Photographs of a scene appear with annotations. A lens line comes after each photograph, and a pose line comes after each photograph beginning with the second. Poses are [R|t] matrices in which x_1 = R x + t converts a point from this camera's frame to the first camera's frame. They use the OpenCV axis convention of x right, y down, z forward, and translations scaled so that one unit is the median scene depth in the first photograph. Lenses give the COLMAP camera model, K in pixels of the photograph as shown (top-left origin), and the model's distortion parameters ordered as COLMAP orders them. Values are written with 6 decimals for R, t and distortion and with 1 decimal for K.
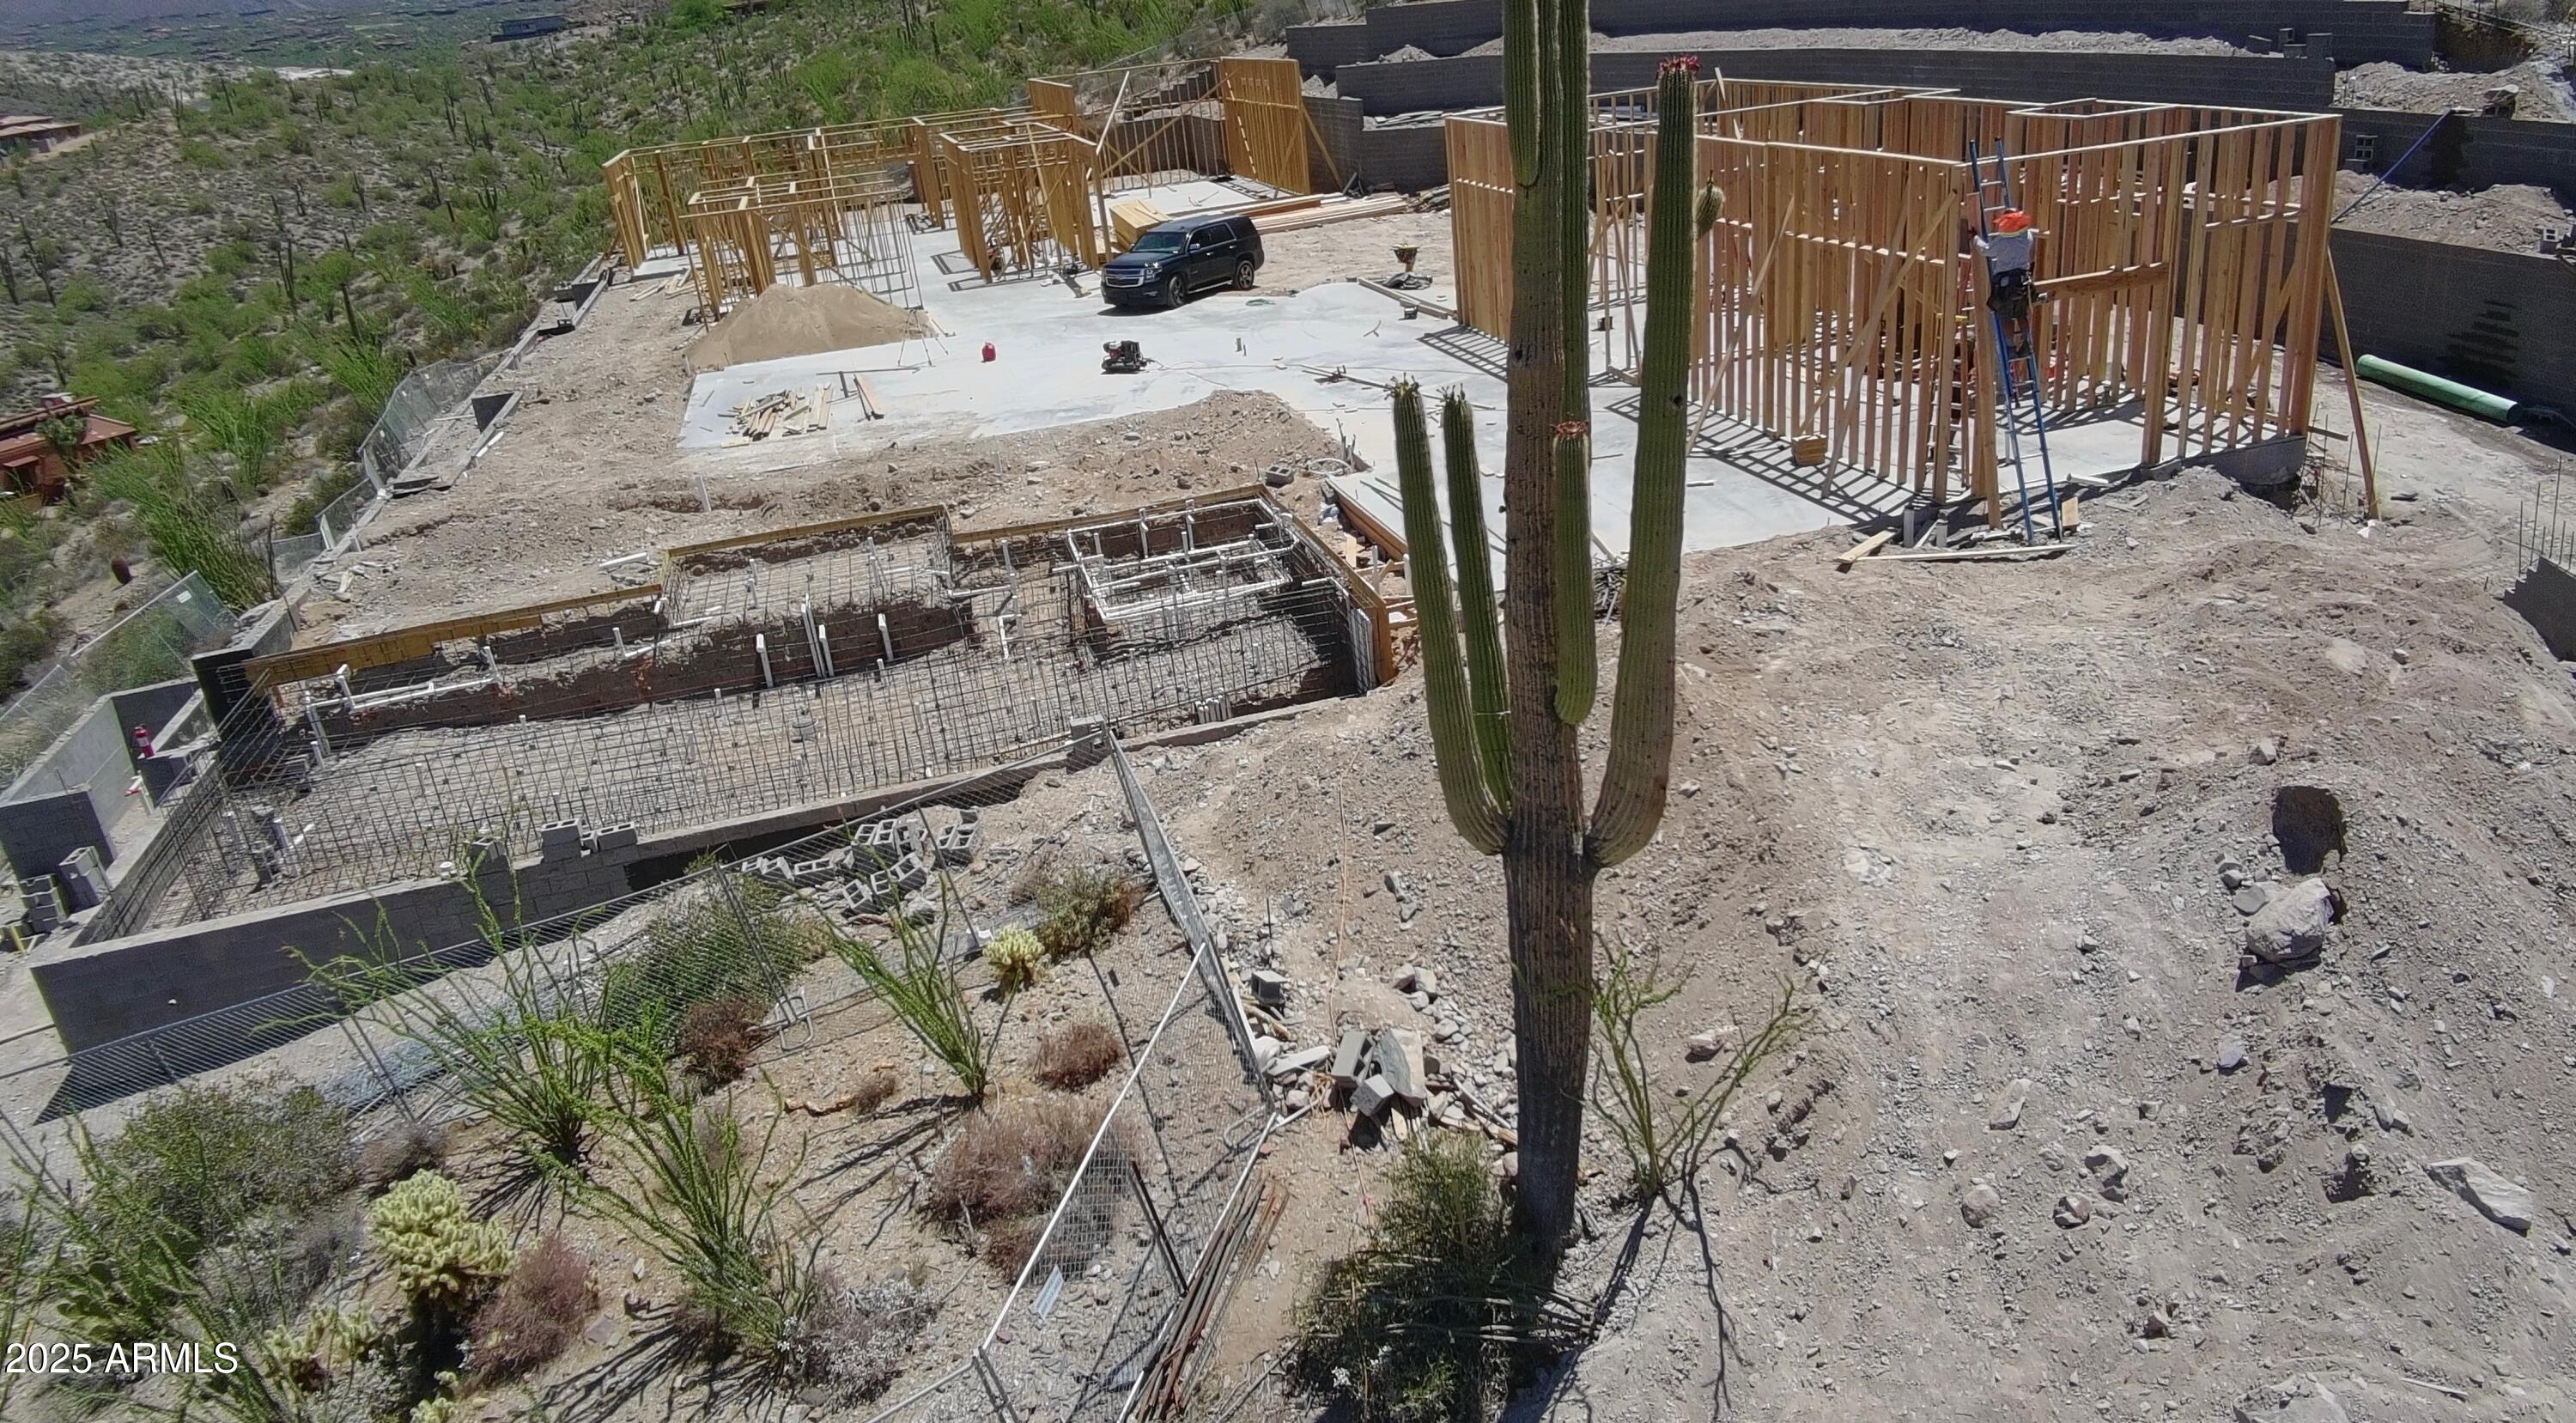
lens RADIAL K [[1764.3, 0, 1288.0], [0, 1764.3, 711.5], [0, 0, 1]] dist [0.011670, -0.042676]
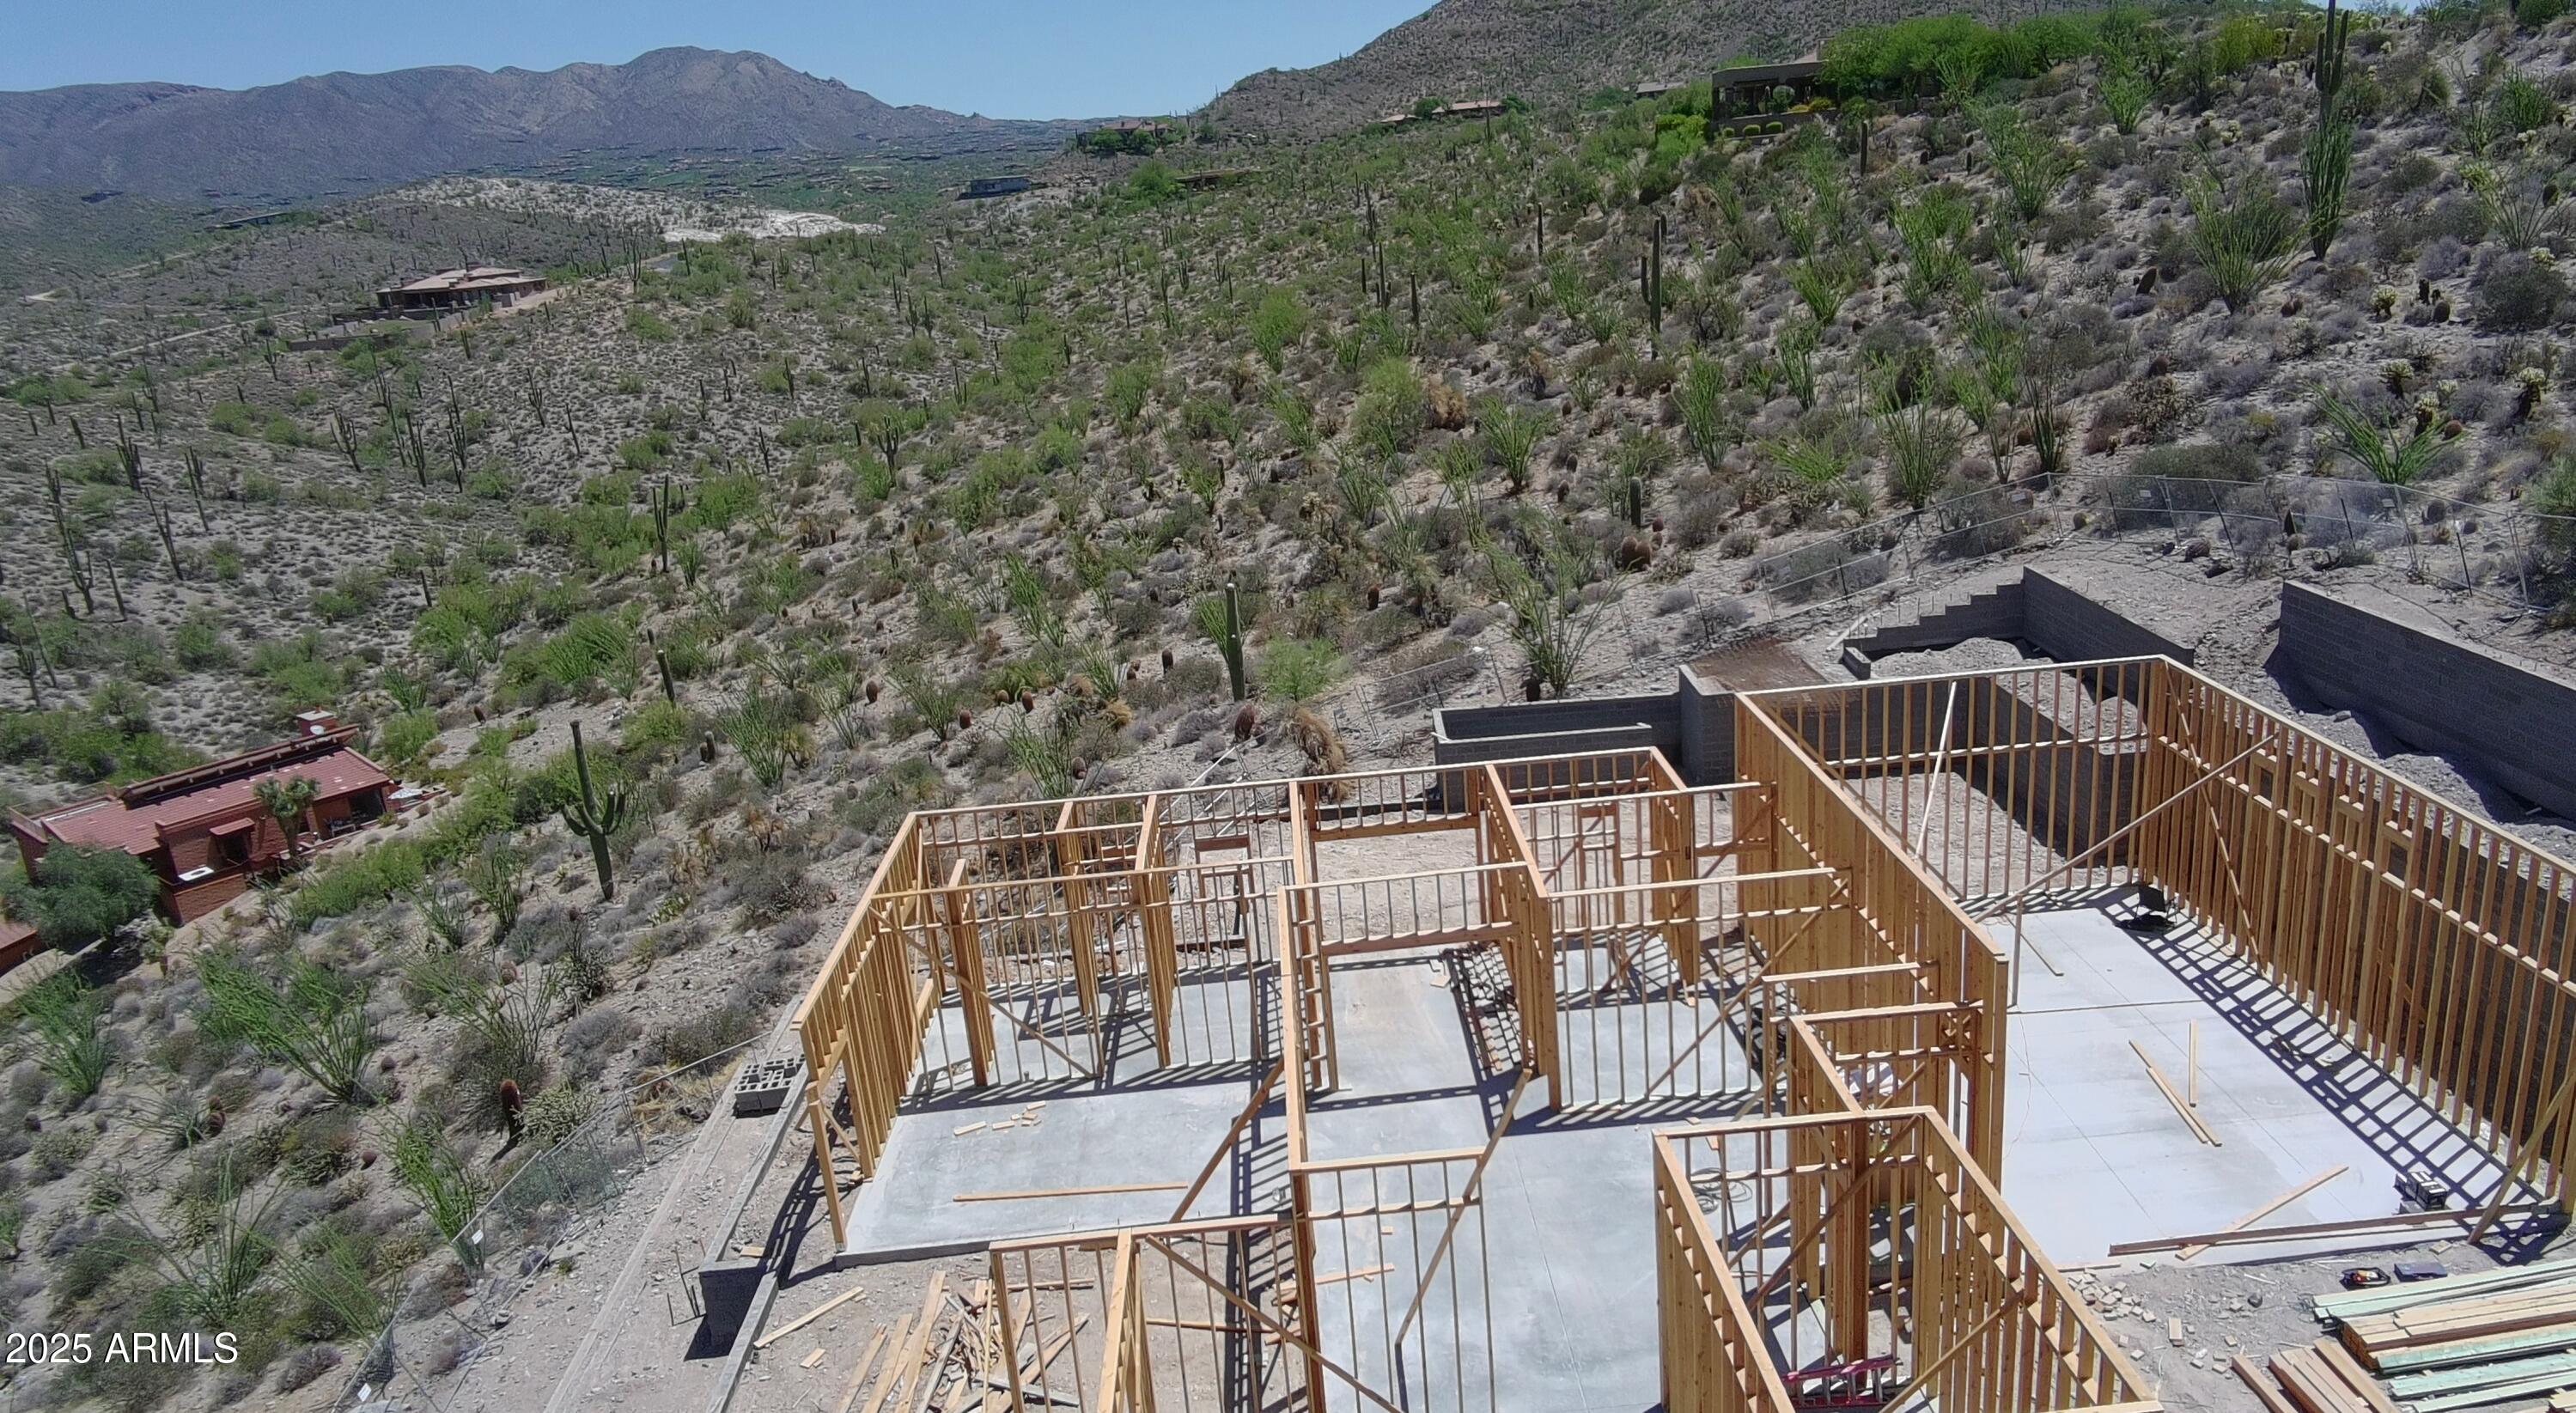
lens RADIAL K [[1748.1, 0, 1328.8], [0, 1748.1, 739.0], [0, 0, 1]] dist [0.101965, -0.145069]
pose [[0.978068, 0.088162, -0.188710, -0.042512], [-0.100904, 0.993145, -0.058997, -0.080248], [0.182215, 0.076745, 0.980259, 0.135240]]
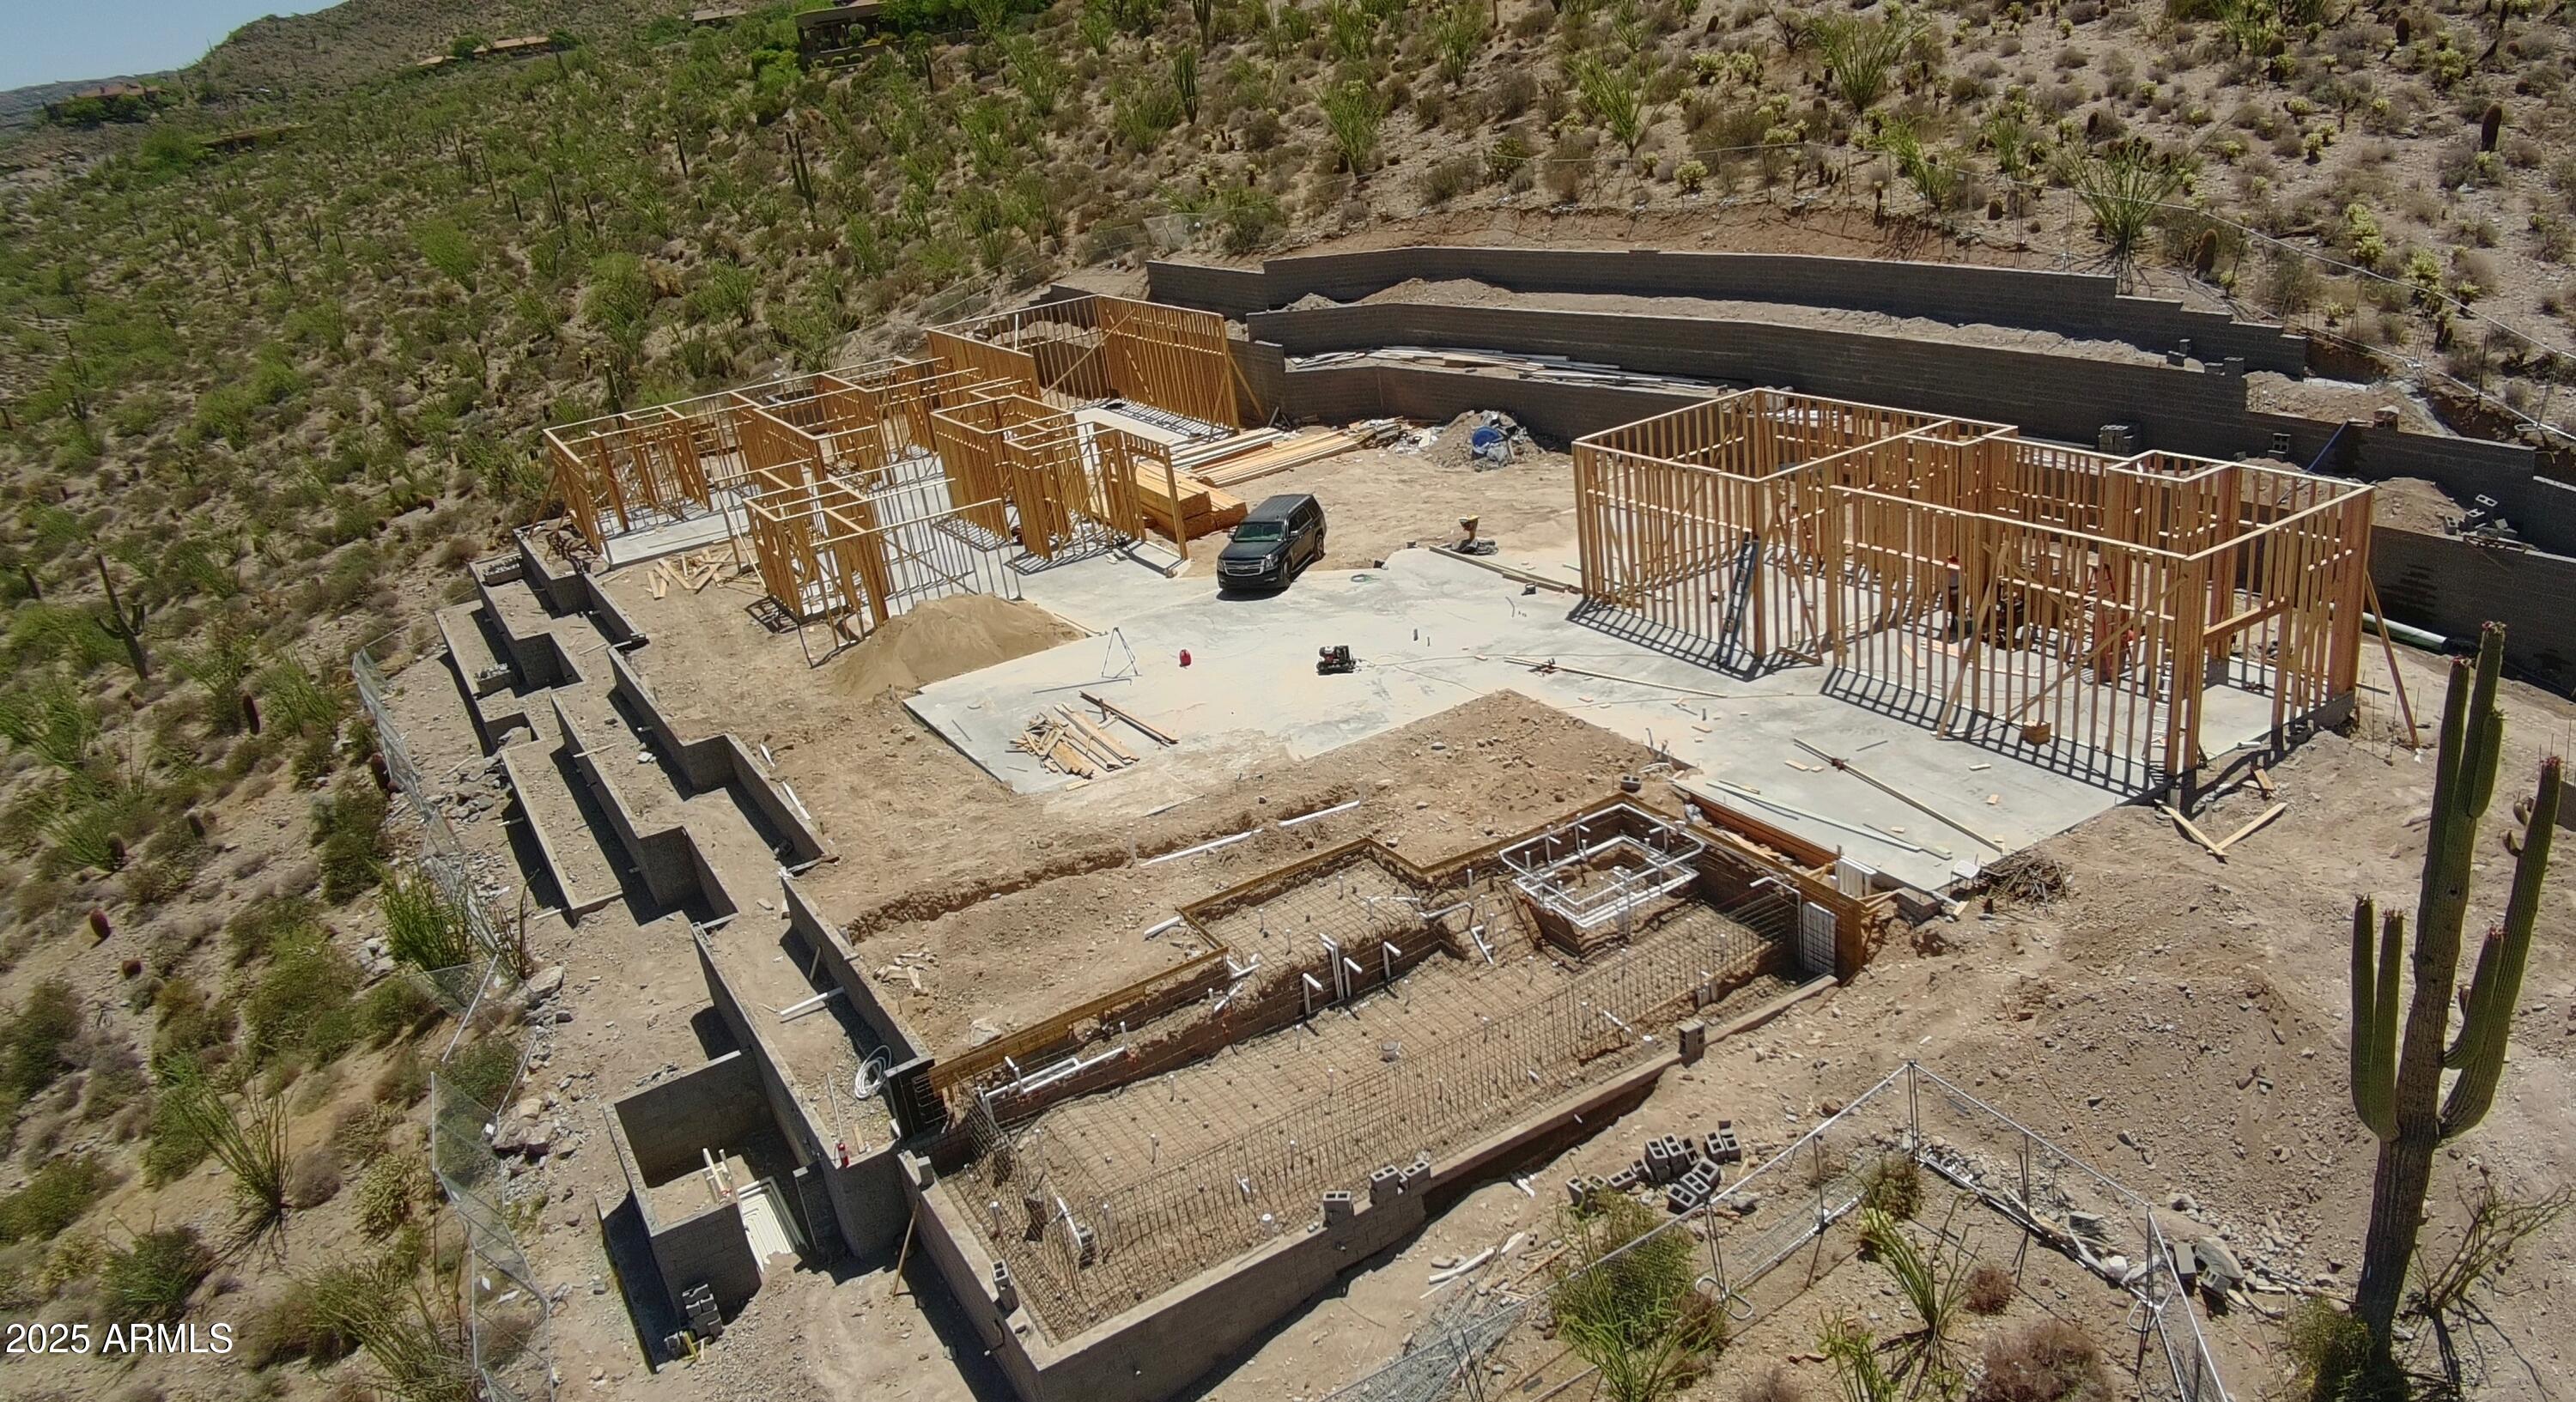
lens RADIAL K [[1796.9, 0, 1288.0], [0, 1796.9, 701.0], [0, 0, 1]] dist [0.043253, -0.086119]
pose [[0.967081, -0.115587, 0.226700, -0.053857], [0.127537, 0.991077, -0.038741, -0.017461], [-0.220199, 0.066378, 0.973194, -0.022533]]
